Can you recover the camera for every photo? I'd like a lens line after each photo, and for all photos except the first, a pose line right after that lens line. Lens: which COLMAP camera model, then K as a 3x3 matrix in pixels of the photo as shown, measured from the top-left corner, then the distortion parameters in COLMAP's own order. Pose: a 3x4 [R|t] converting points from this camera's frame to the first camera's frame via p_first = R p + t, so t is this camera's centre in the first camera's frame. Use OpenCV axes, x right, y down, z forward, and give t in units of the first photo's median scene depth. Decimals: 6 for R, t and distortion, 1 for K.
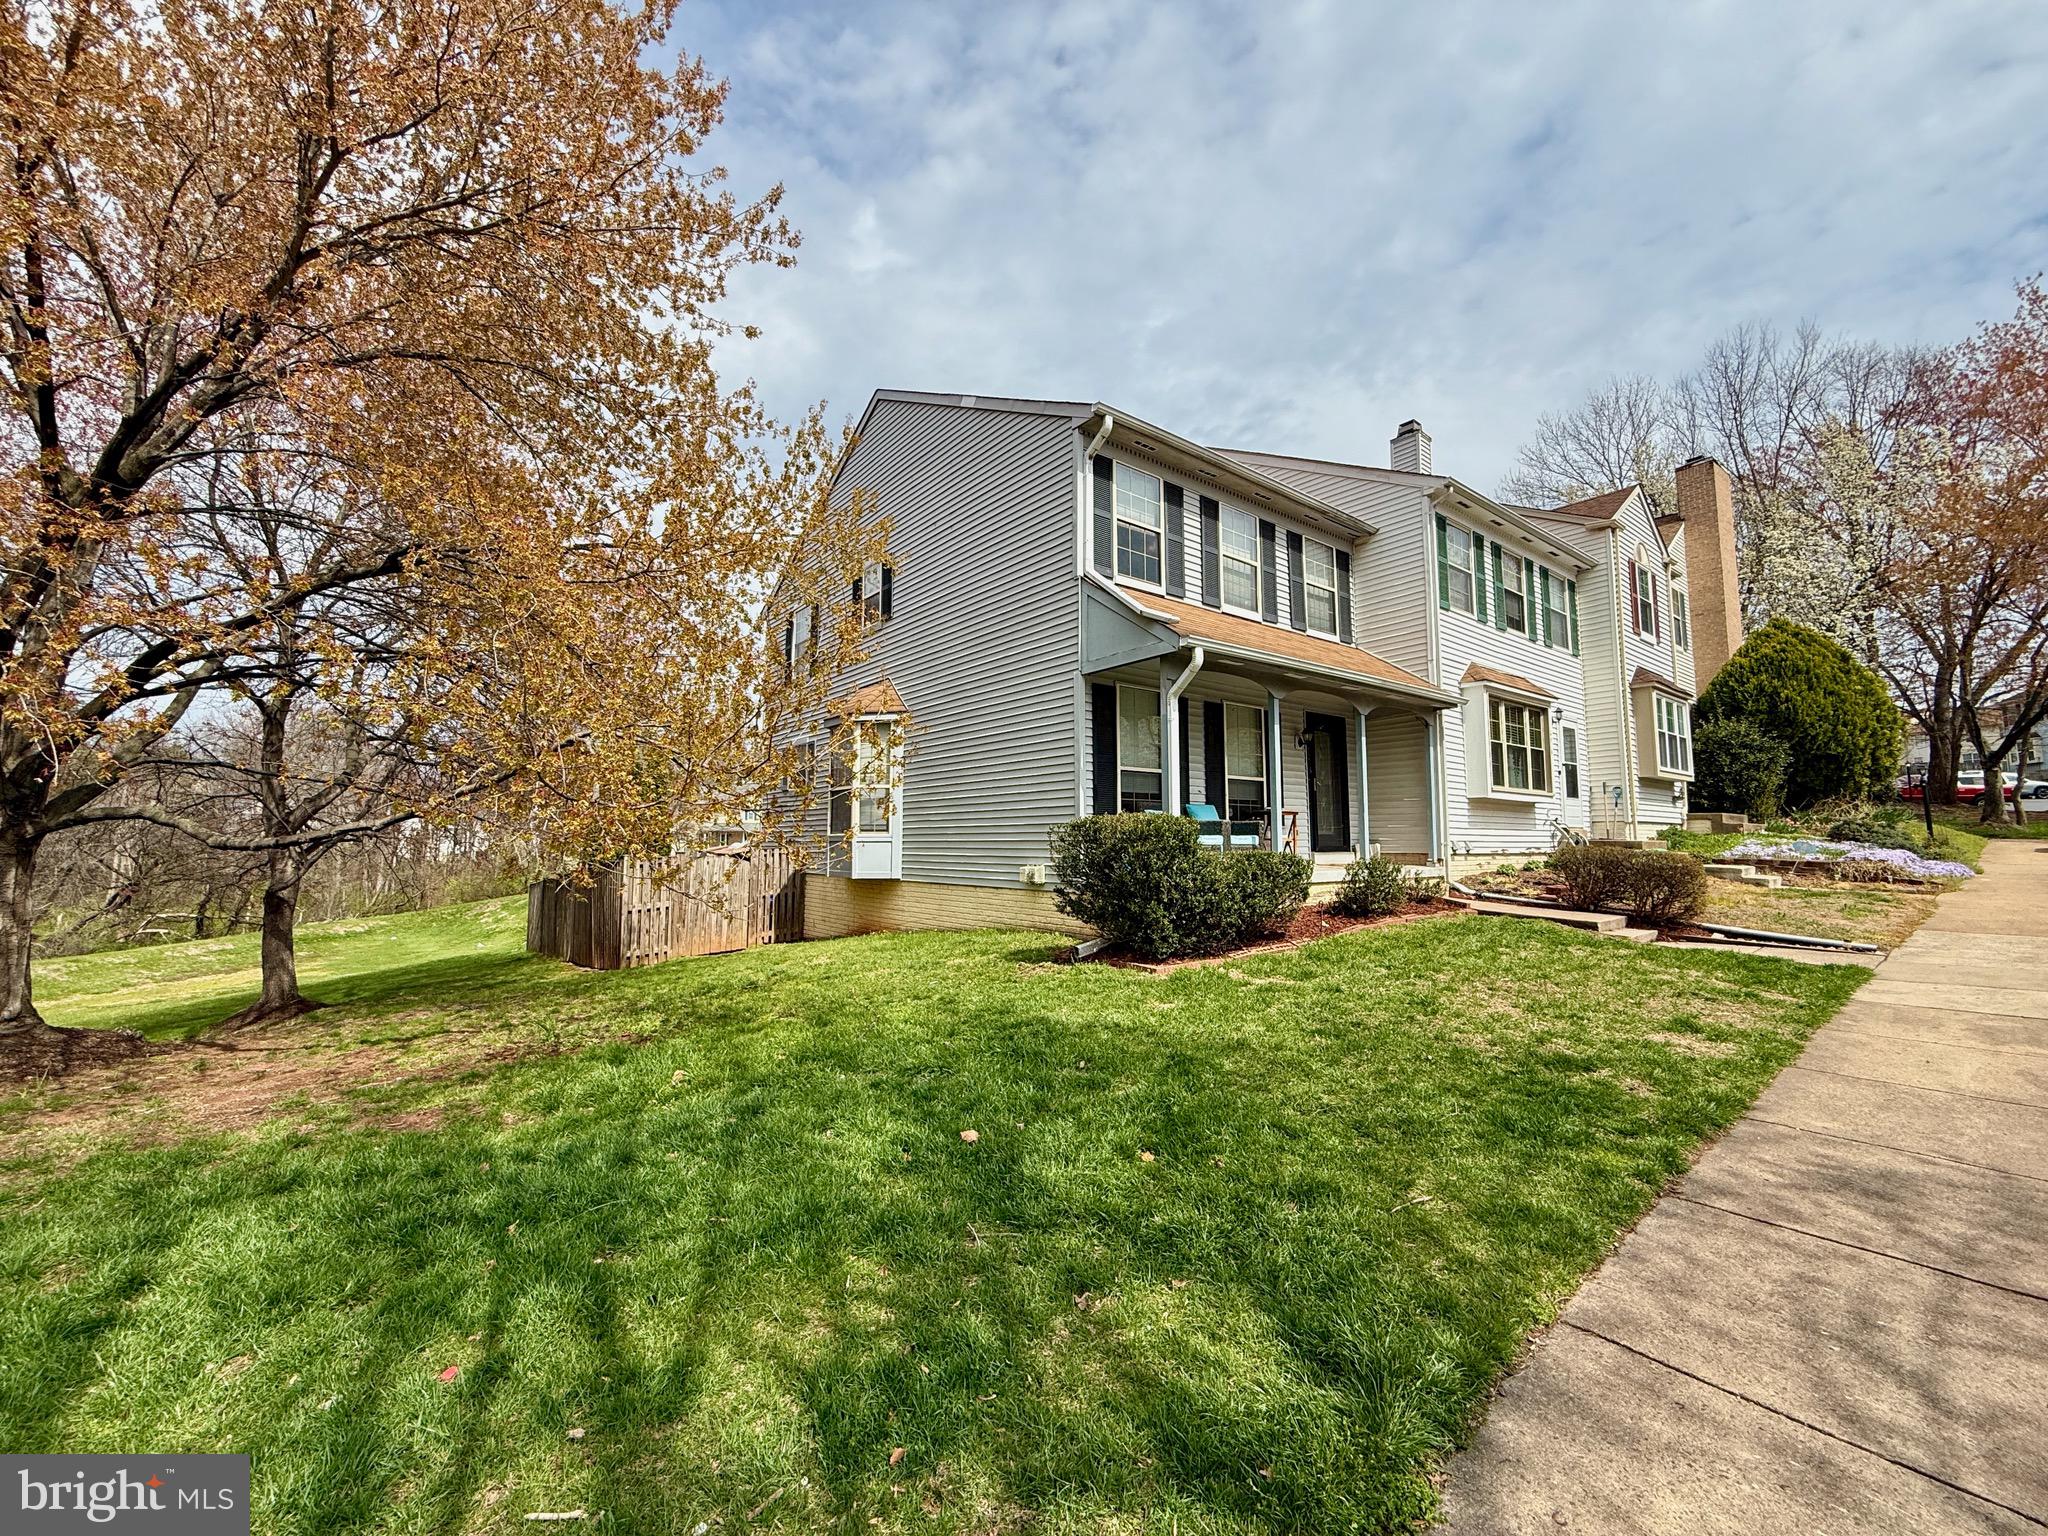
lens RADIAL K [[816.5, 0, 1024.0], [0, 816.5, 768.0], [0, 0, 1]] dist [0.003430, -0.000012]
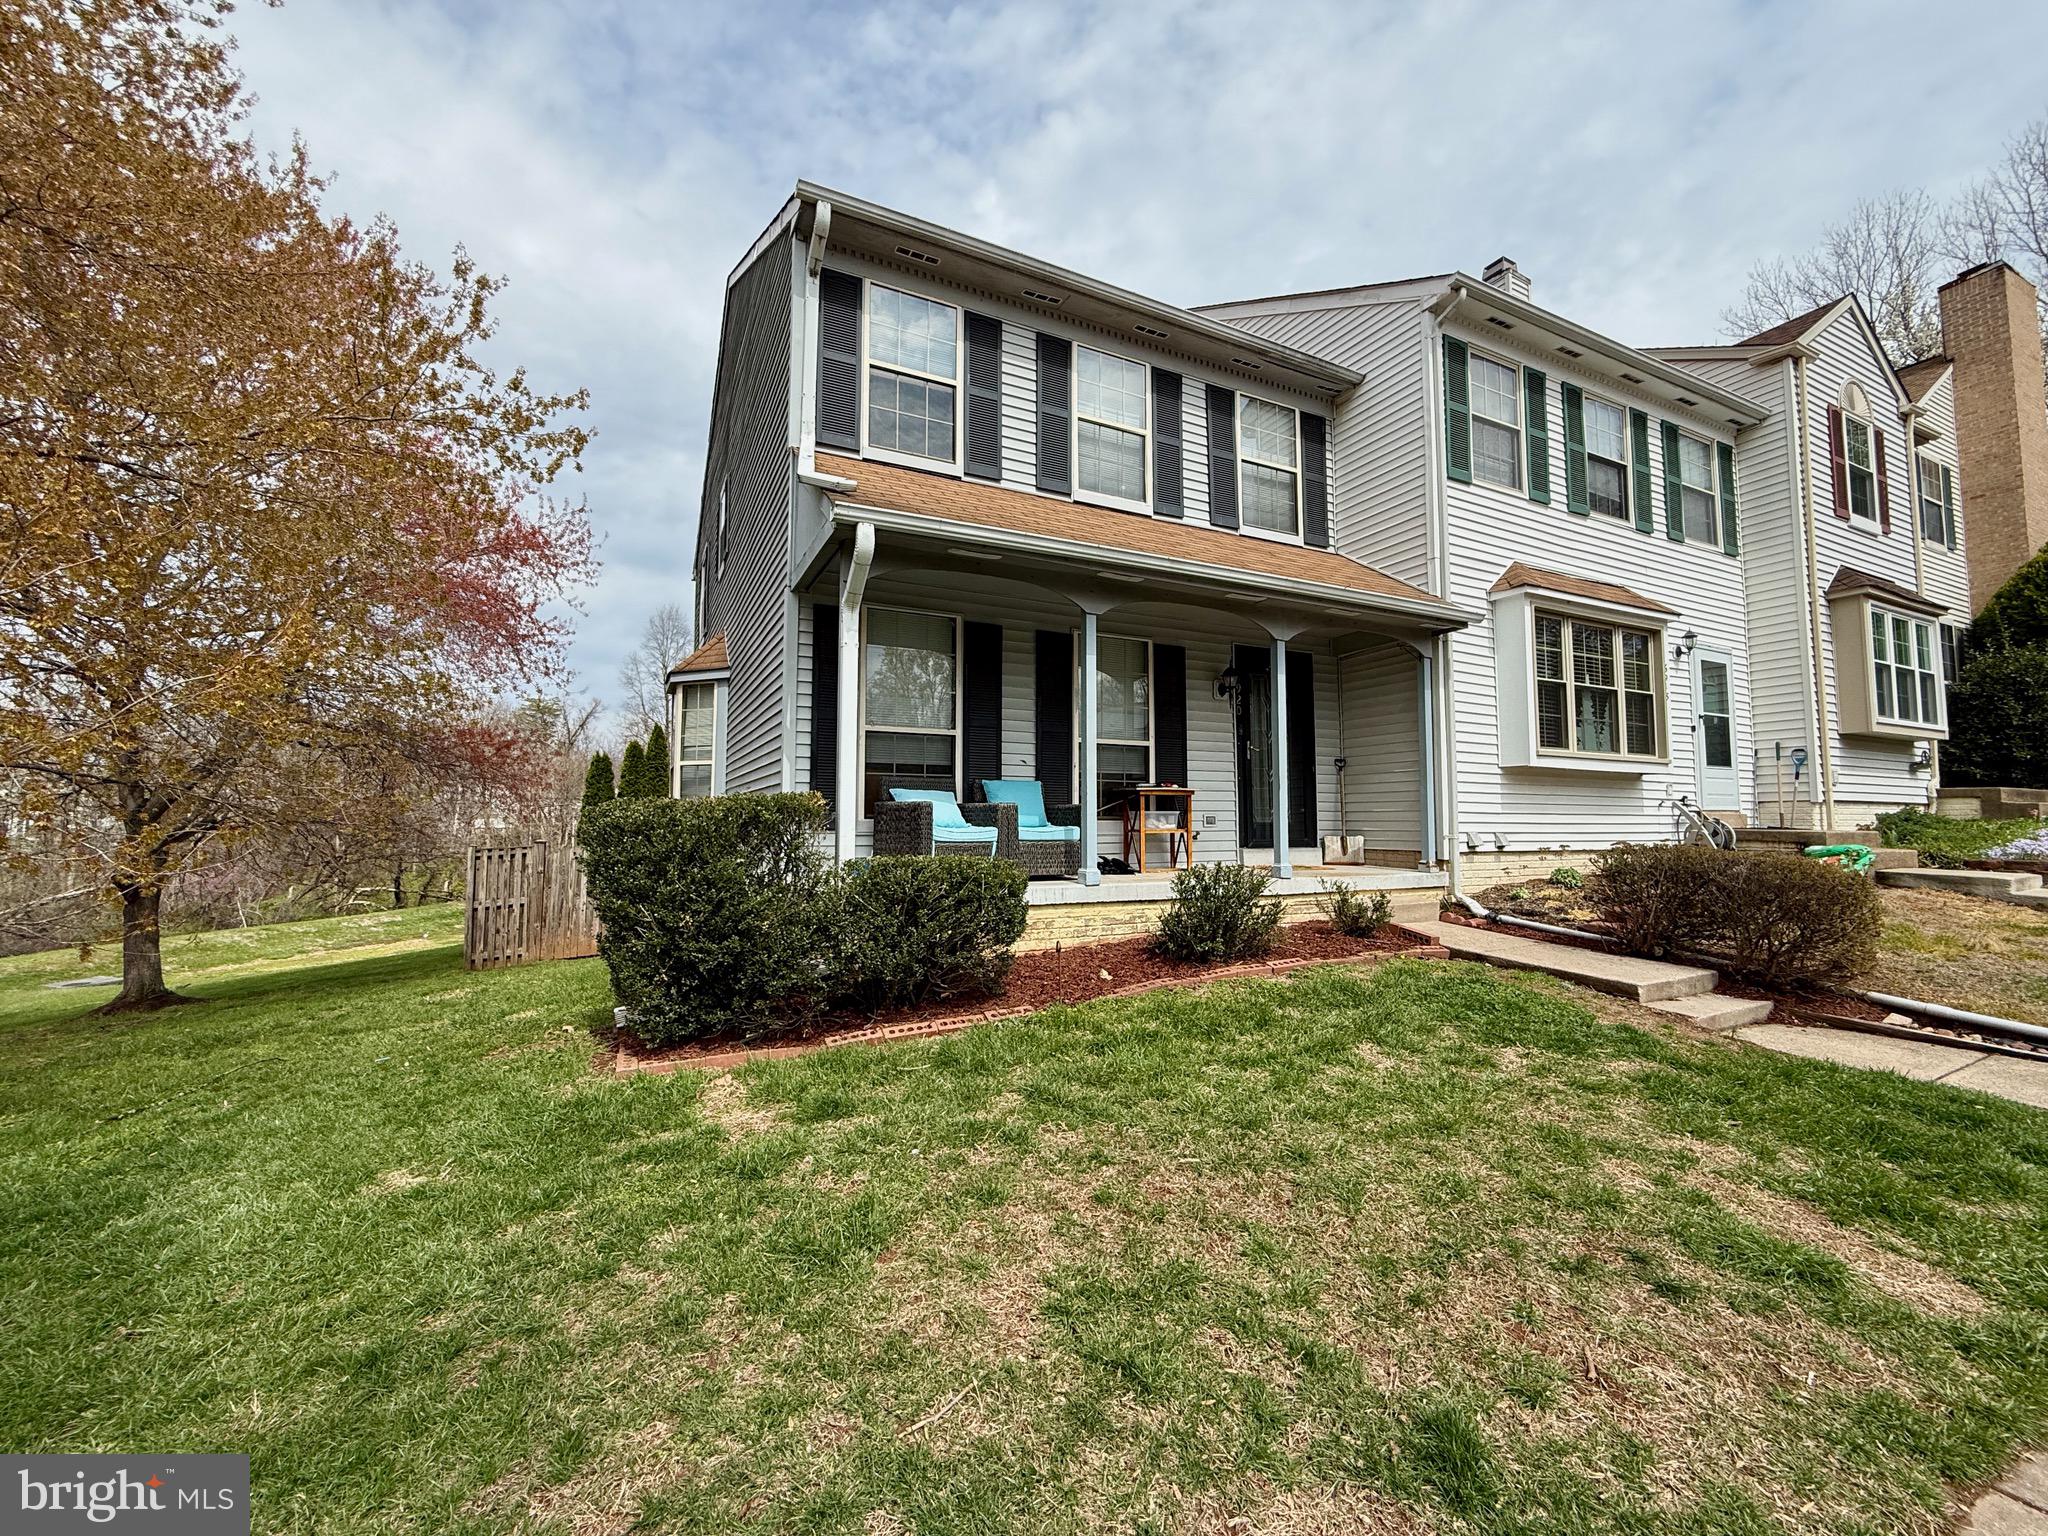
lens RADIAL K [[815.8, 0, 1019.3], [0, 815.8, 768.9], [0, 0, 1]] dist [0.000227, -0.000172]
pose [[0.978934, -0.013334, -0.203739, 0.348102], [0.017884, 0.999630, 0.020505, 0.020751], [0.203390, -0.023716, 0.978810, 0.325035]]
